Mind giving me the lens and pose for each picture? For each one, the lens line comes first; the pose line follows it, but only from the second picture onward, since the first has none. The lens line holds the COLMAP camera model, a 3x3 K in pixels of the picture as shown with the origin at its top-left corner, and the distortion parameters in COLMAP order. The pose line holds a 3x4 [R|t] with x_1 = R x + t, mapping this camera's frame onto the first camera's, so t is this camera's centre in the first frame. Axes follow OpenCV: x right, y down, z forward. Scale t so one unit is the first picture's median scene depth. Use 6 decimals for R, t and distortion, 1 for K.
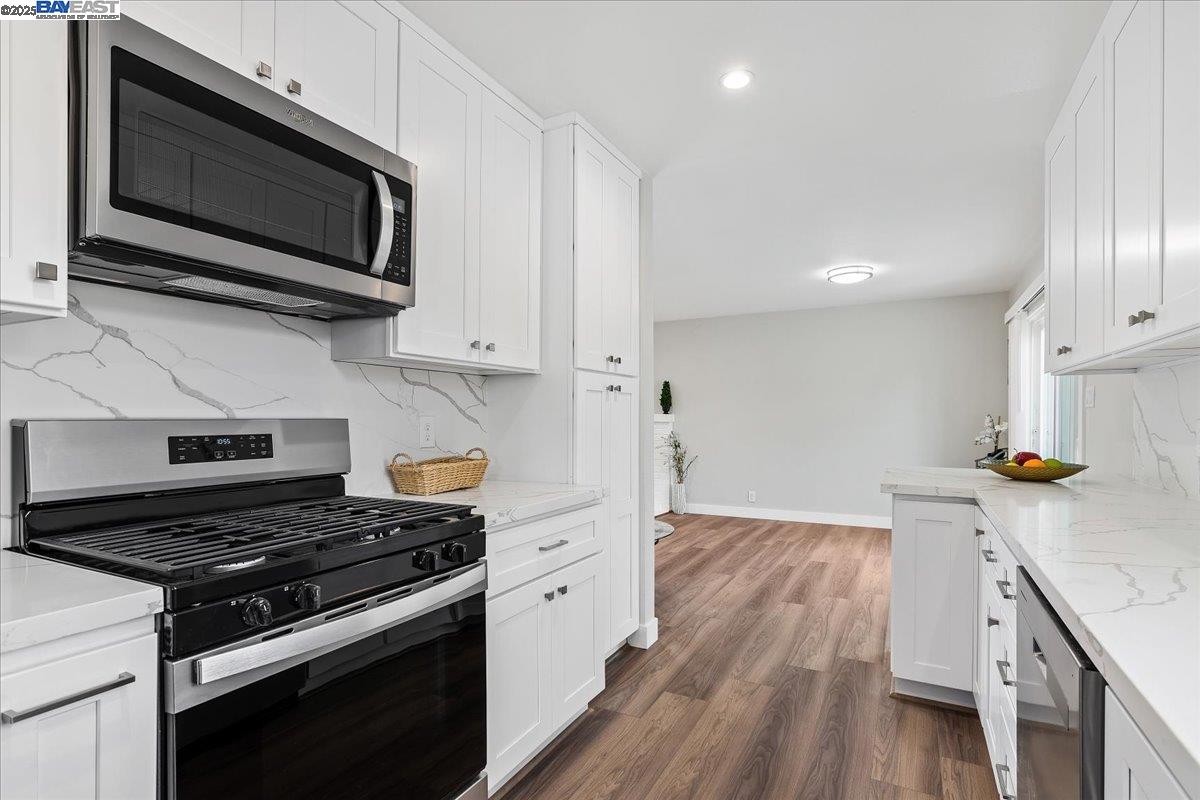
lens RADIAL K [[571.5, 0, 600.4], [0, 571.5, 417.2], [0, 0, 1]] dist [0.001059, 0.000046]
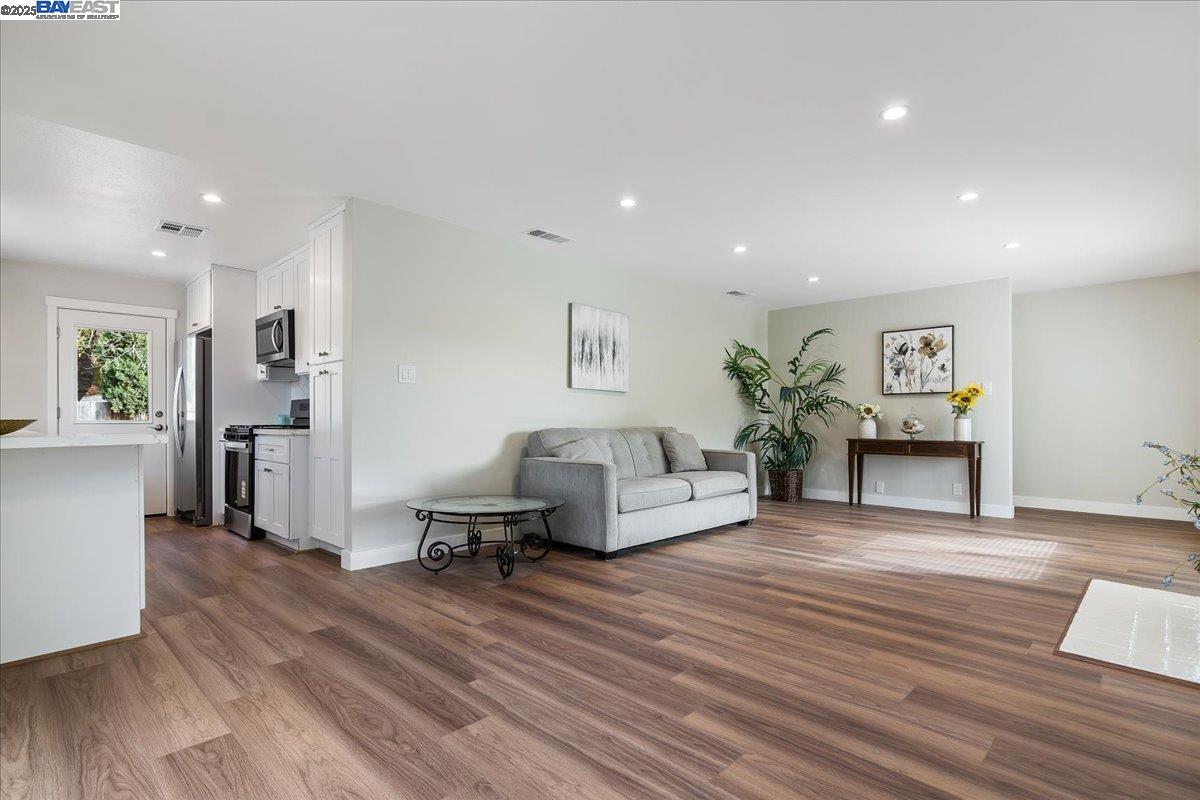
lens RADIAL K [[571.5, 0, 600.4], [0, 571.5, 417.2], [0, 0, 1]] dist [0.001059, 0.000046]
pose [[-0.260036, -0.005375, -0.965584, 0.966717], [0.001239, 0.999982, -0.005900, 0.059546], [0.965598, -0.002731, -0.260025, 1.555235]]
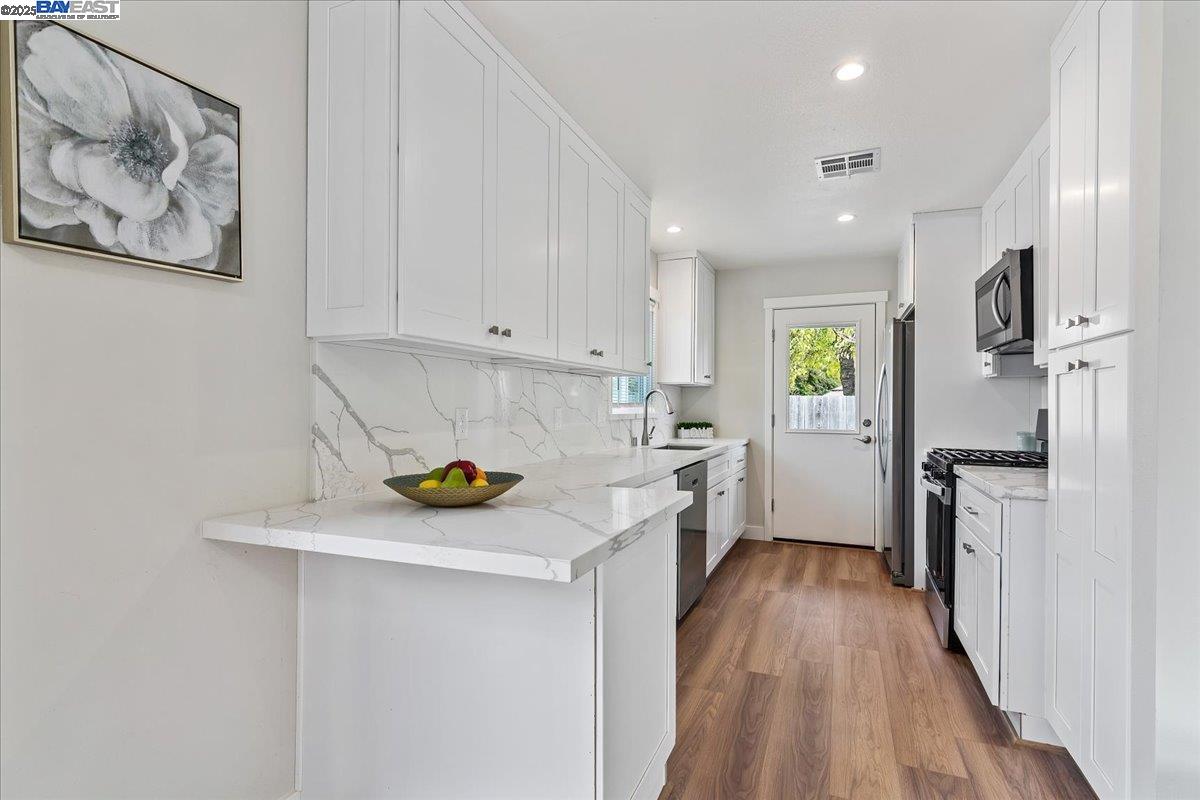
lens RADIAL K [[577.7, 0, 605.5], [0, 577.7, 402.7], [0, 0, 1]] dist [-0.000207, 0.000031]
pose [[-0.993518, -0.008433, -0.113363, 0.459571], [-0.008342, 0.999964, -0.001277, -0.001554], [0.113370, -0.000323, -0.993553, 1.163275]]
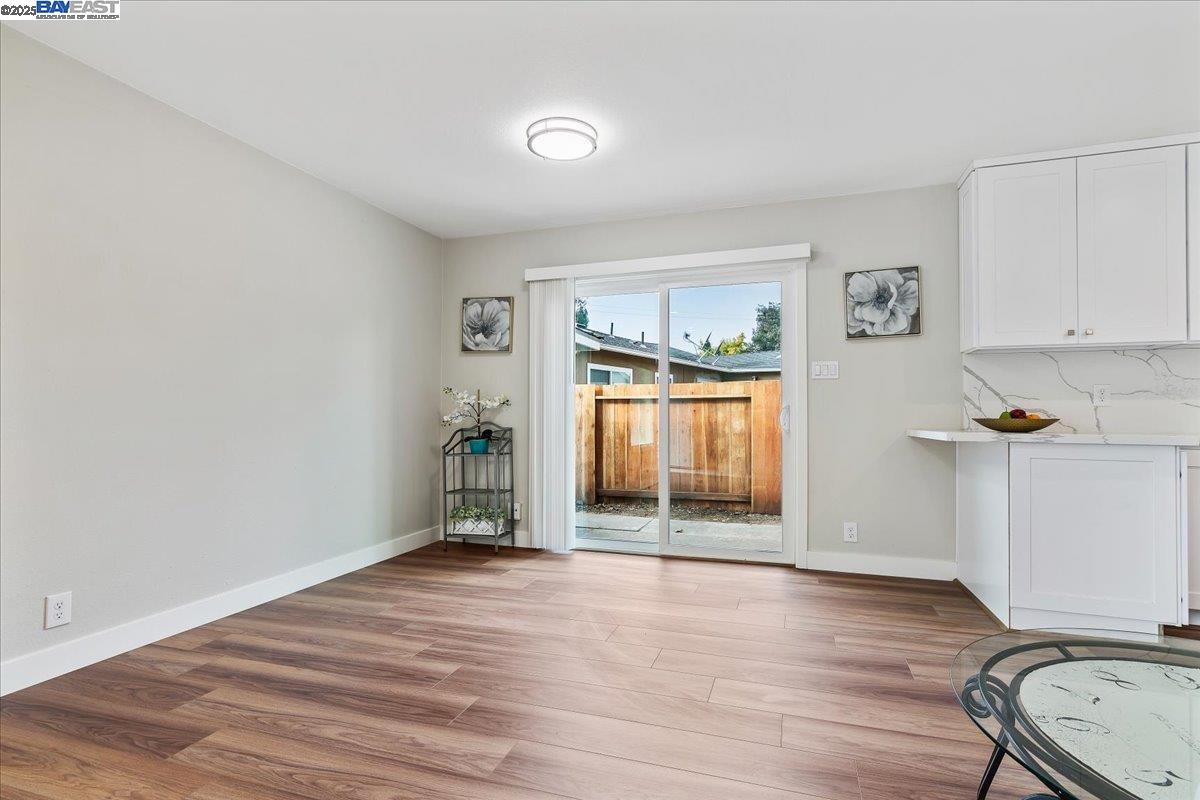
lens RADIAL K [[591.1, 0, 602.5], [0, 591.1, 404.3], [0, 0, 1]] dist [0.003848, 0.000768]
pose [[-0.176386, 0.013503, 0.984228, -0.232086], [-0.002441, 0.999897, -0.014155, 0.050890], [-0.984318, -0.004899, -0.176335, 1.452881]]
